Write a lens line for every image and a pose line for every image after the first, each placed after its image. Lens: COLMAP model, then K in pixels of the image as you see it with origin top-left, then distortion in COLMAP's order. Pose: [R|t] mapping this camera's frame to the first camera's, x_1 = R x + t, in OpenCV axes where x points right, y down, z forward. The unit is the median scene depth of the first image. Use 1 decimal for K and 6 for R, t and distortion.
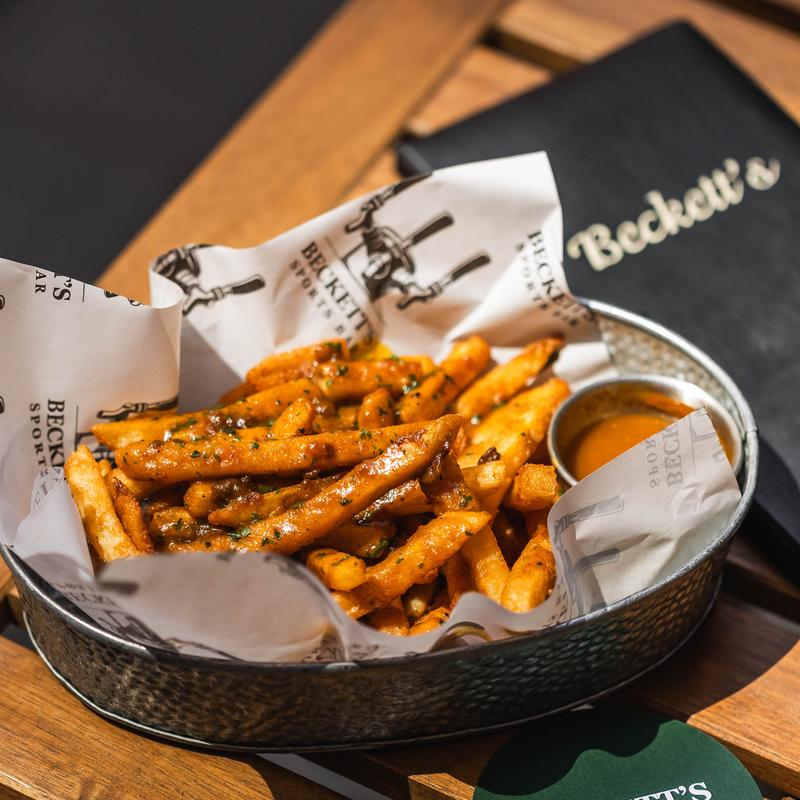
lens RADIAL K [[3305.7, 0, 399.9], [0, 3305.7, 400.2], [0, 0, 1]] dist [-0.026441, 0.000000]
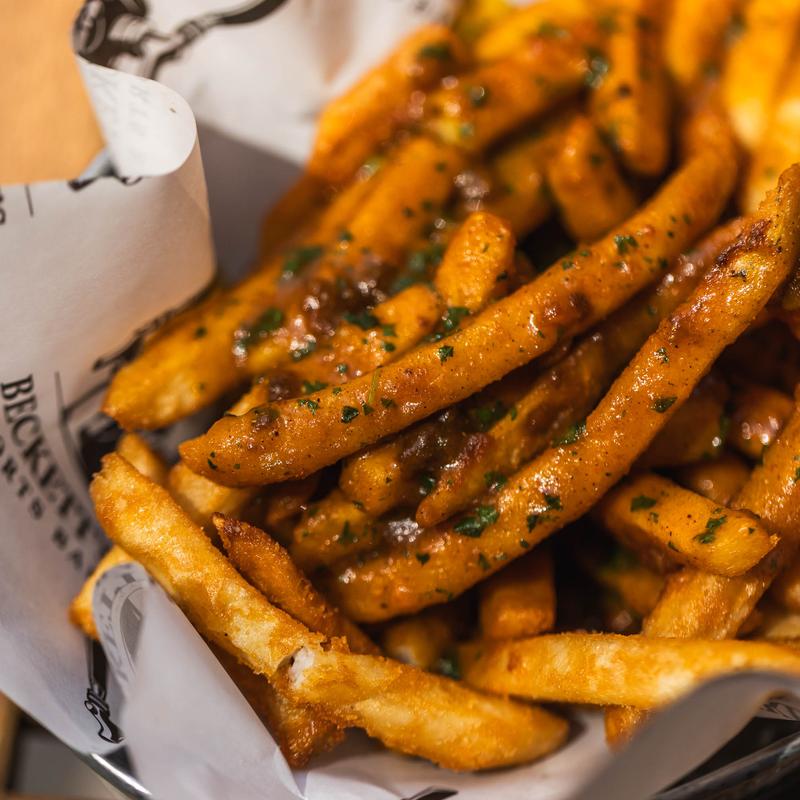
lens RADIAL K [[3305.7, 0, 400.1], [0, 3305.7, 399.9], [0, 0, 1]] dist [-0.026441, 0.000000]
pose [[0.923430, -0.365462, 0.117108, -0.111837], [0.311650, 0.892204, 0.326872, -0.146787], [-0.223944, -0.265346, 0.937785, 0.520245]]
